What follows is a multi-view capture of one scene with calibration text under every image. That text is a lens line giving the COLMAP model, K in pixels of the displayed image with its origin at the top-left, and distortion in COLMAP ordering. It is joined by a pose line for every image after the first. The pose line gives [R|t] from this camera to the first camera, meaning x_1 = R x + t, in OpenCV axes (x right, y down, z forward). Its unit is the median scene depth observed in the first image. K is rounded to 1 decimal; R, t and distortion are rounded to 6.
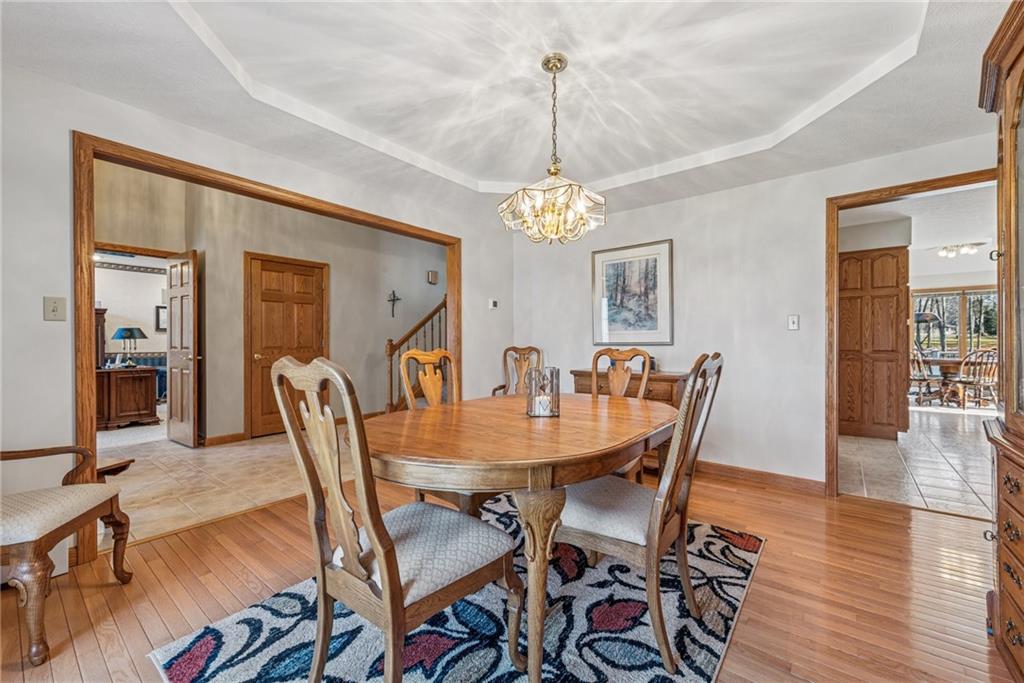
lens RADIAL K [[409.0, 0, 519.0], [0, 409.0, 341.9], [0, 0, 1]] dist [0.010811, -0.000265]
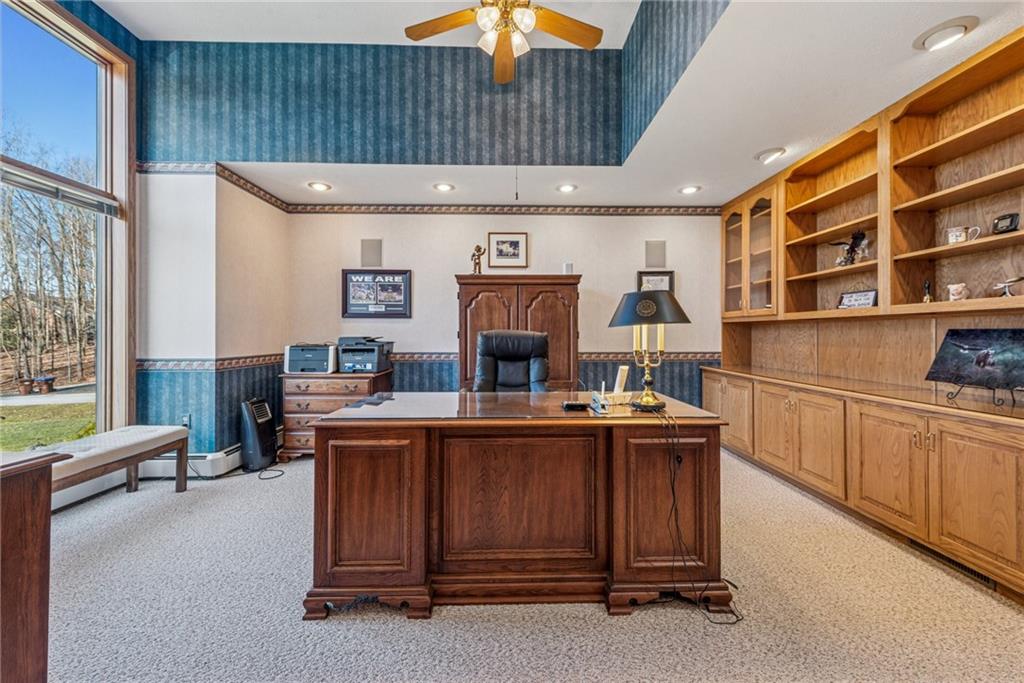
lens RADIAL K [[409.0, 0, 519.0], [0, 409.0, 341.9], [0, 0, 1]] dist [0.010811, -0.000265]
pose [[0.637681, 0.016379, -0.770126, -0.750785], [-0.003691, 0.999827, 0.018208, 0.000437], [0.770291, -0.008768, 0.637632, 0.701899]]
